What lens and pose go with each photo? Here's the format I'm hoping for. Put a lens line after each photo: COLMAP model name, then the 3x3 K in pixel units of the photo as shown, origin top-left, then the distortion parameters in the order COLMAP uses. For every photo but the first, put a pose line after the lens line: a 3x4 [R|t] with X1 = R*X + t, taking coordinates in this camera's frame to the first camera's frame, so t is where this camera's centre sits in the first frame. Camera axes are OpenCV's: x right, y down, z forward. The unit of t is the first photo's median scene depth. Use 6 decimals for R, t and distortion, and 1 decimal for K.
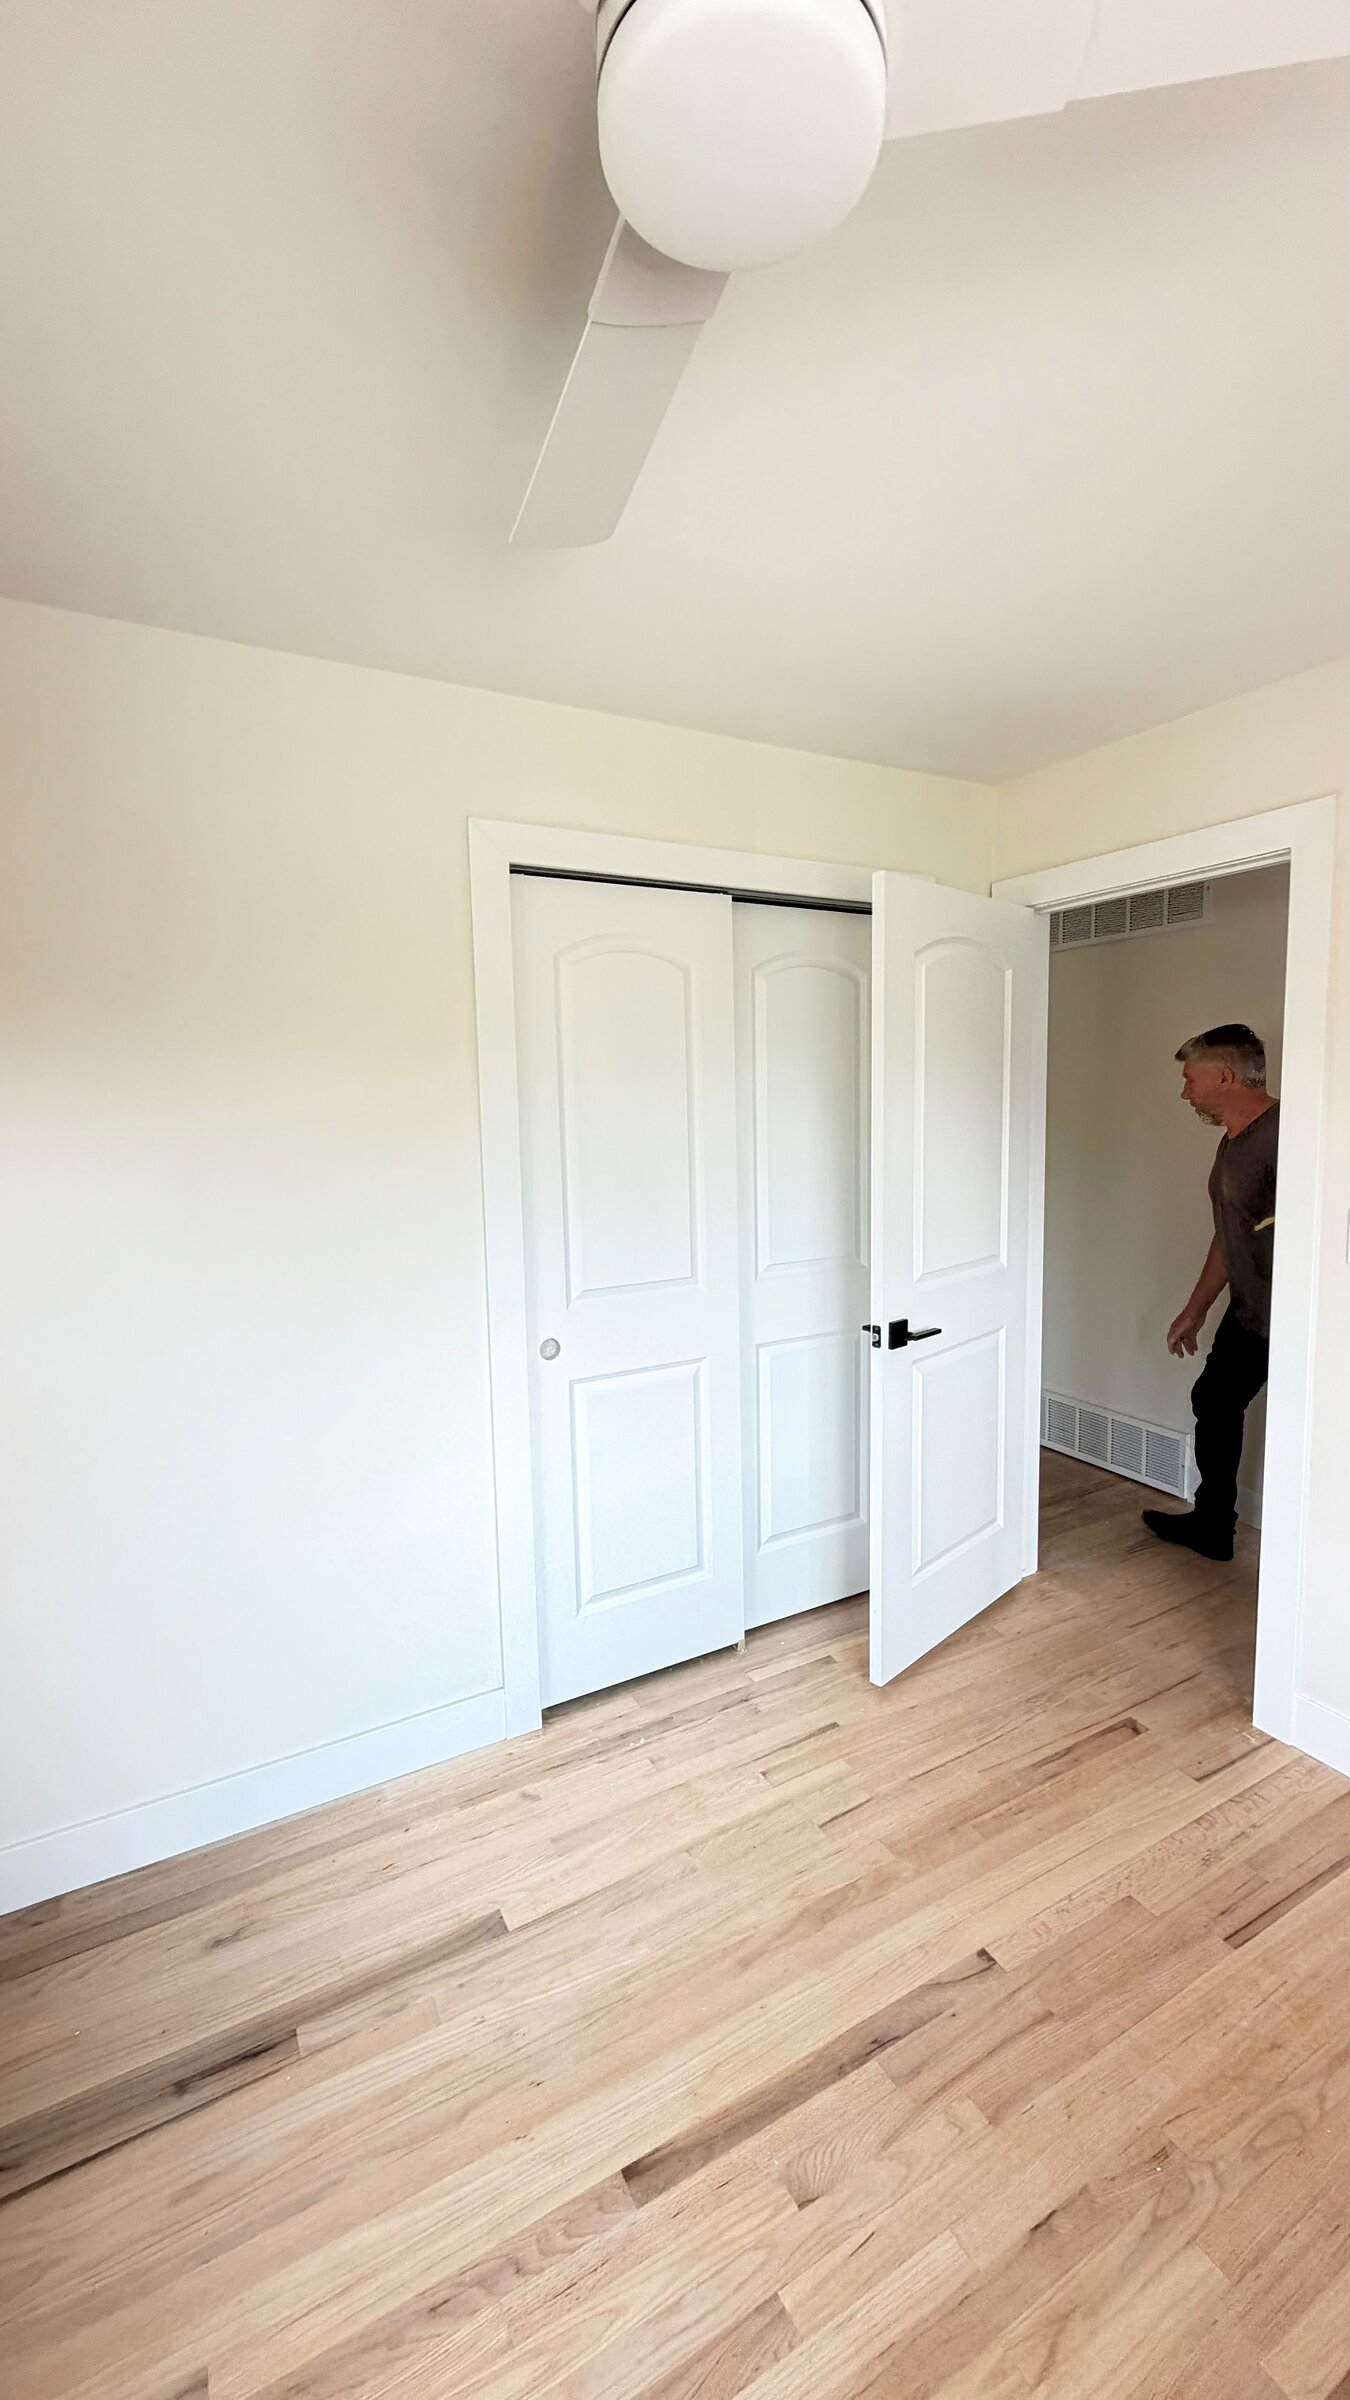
lens RADIAL K [[959.3, 0, 679.1], [0, 959.3, 1196.5], [0, 0, 1]] dist [0.001175, -0.000282]
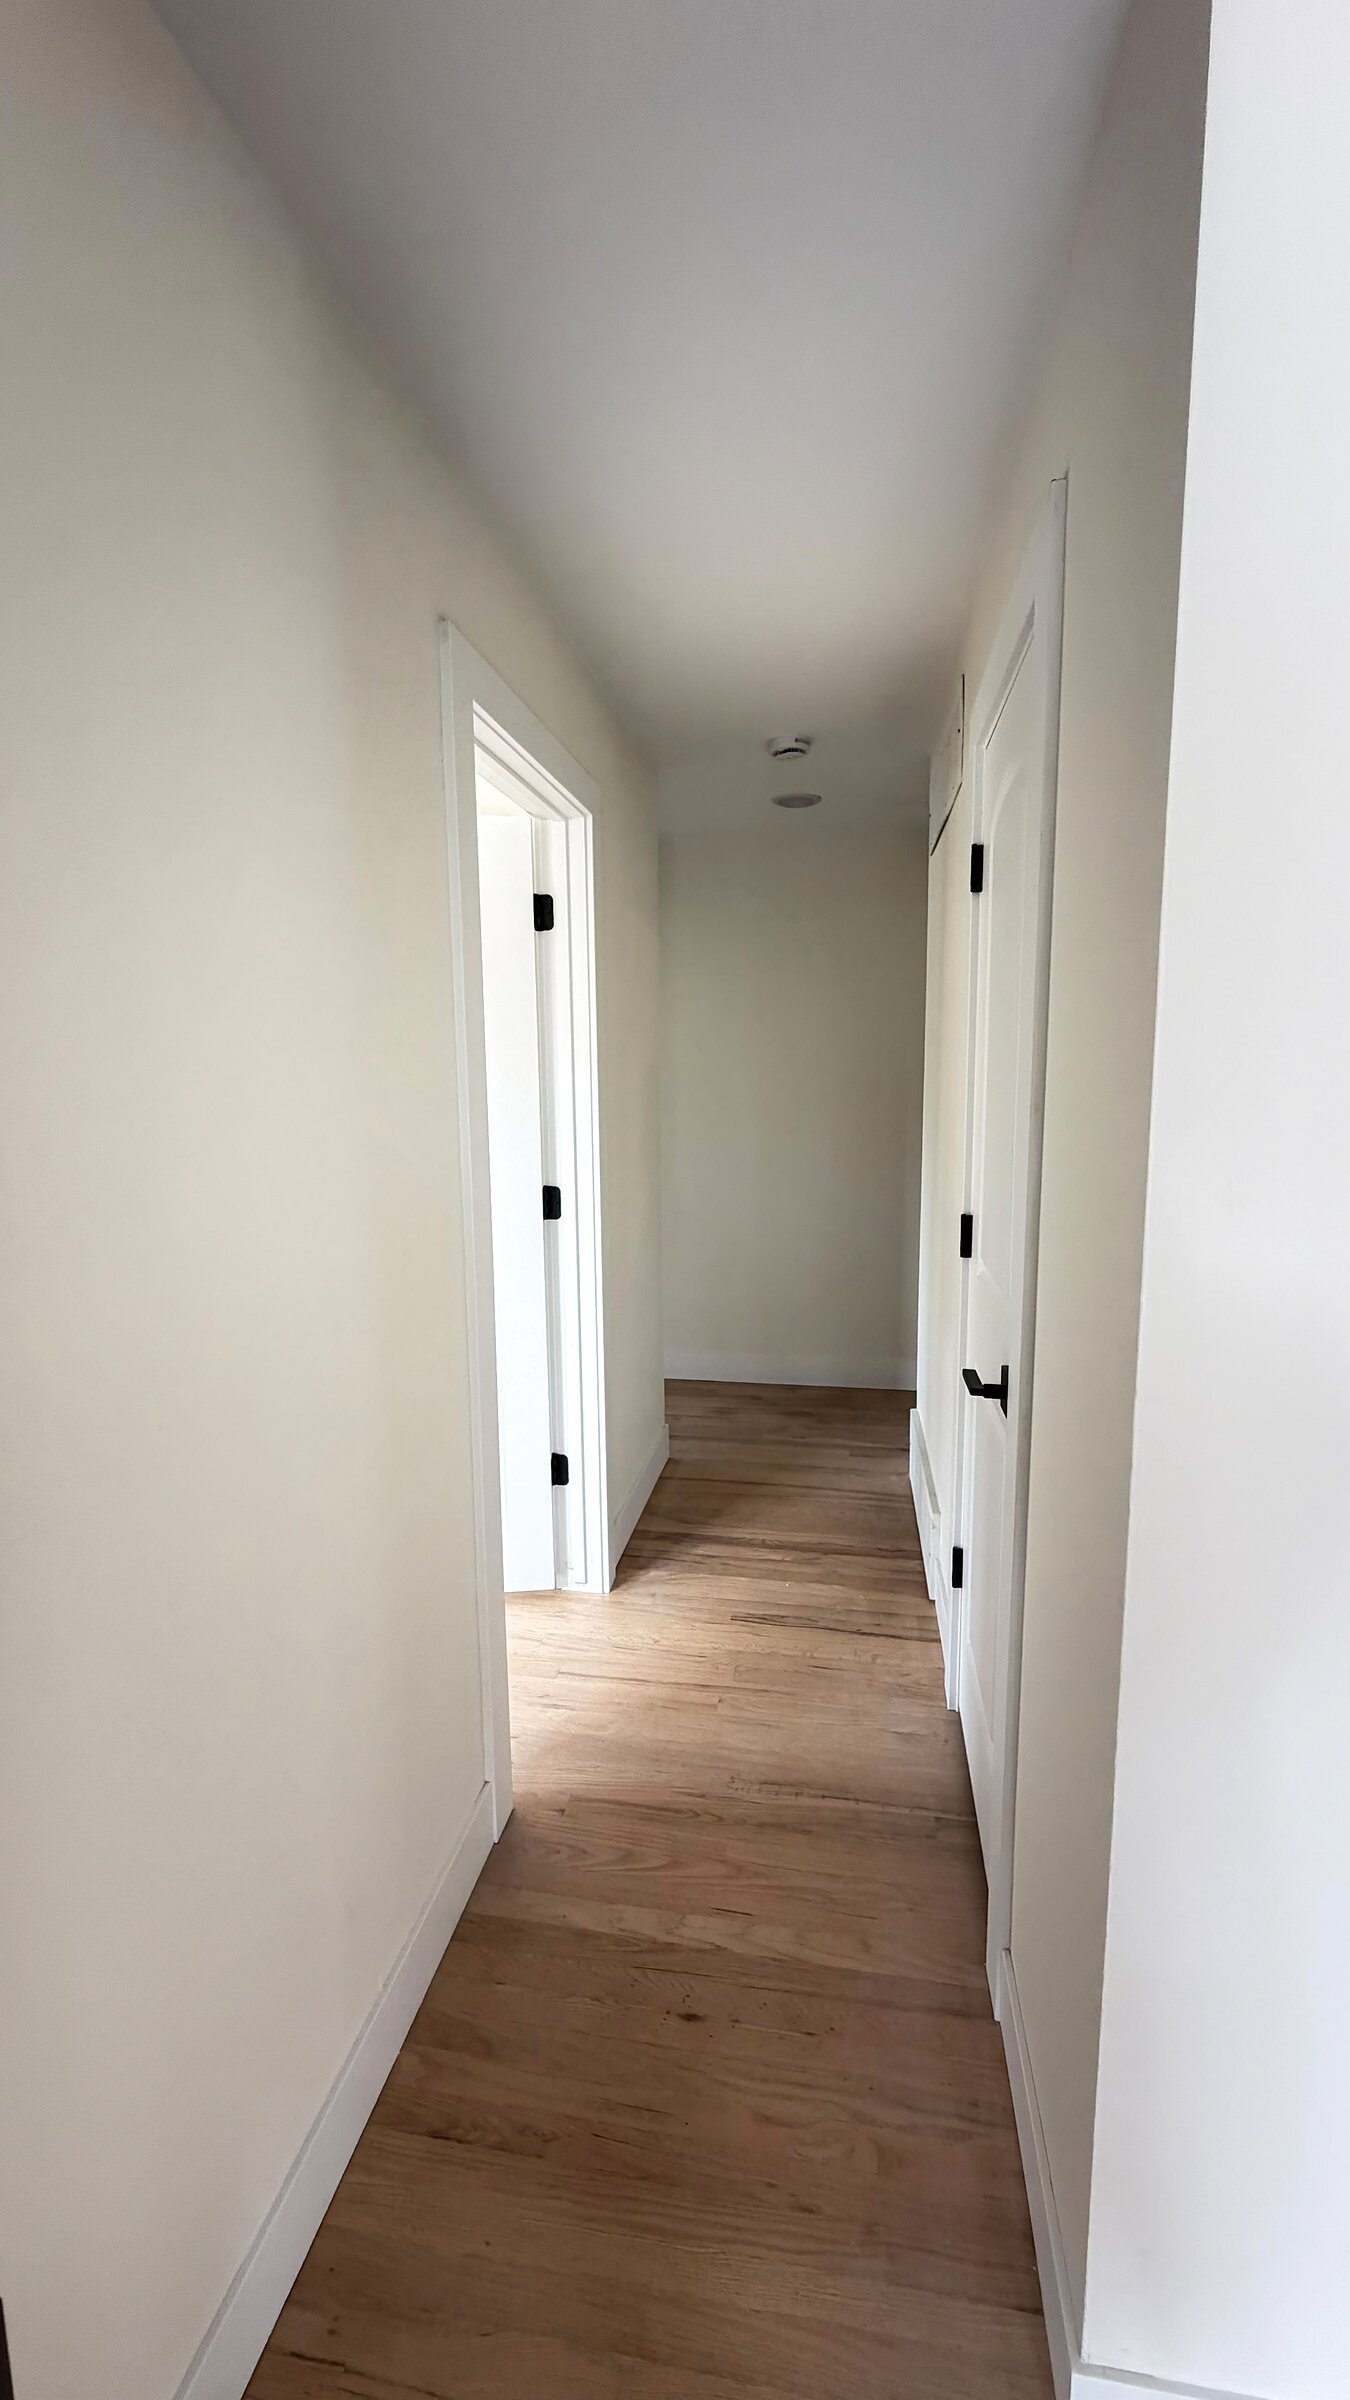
lens RADIAL K [[985.5, 0, 675.0], [0, 985.5, 1200.0], [0, 0, 1]] dist [0.000538, -0.000057]
pose [[0.780274, 0.102071, -0.617053, 1.162240], [-0.066757, 0.994549, 0.080099, -0.045745], [0.621865, -0.021306, 0.782835, 0.438772]]
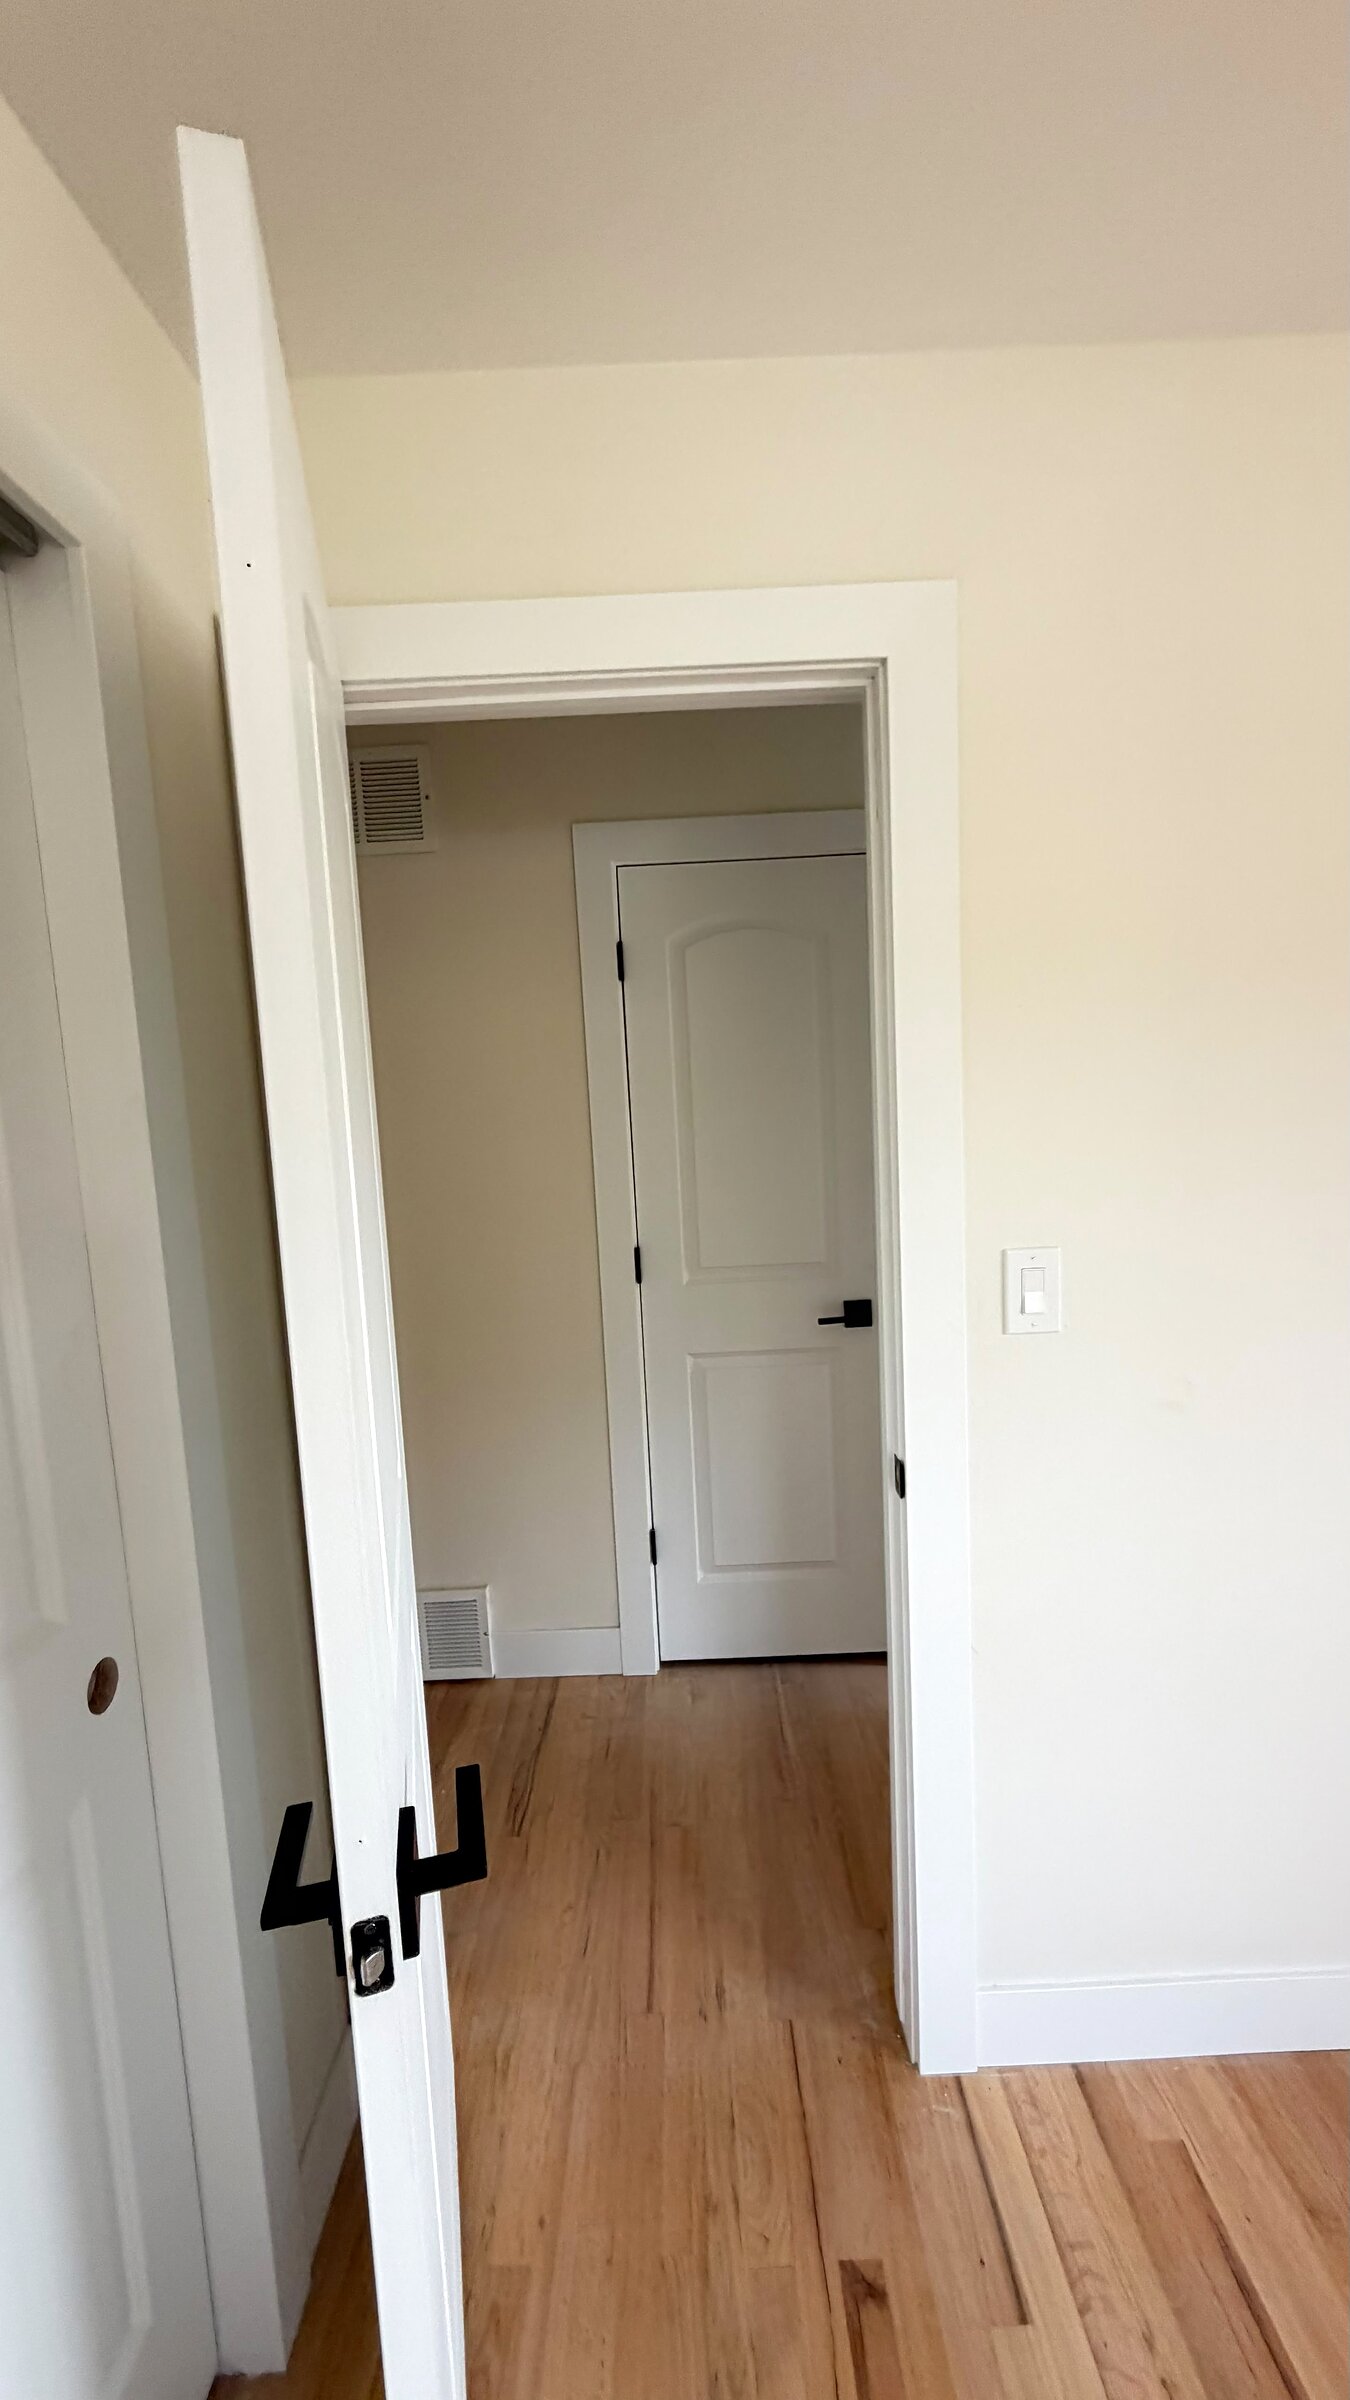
lens RADIAL K [[959.3, 0, 679.1], [0, 959.3, 1196.5], [0, 0, 1]] dist [0.001175, -0.000282]
pose [[0.476609, -0.101360, 0.873253, 0.027024], [0.120163, 0.991519, 0.049504, -0.069404], [-0.870865, 0.081339, 0.484746, 0.741542]]
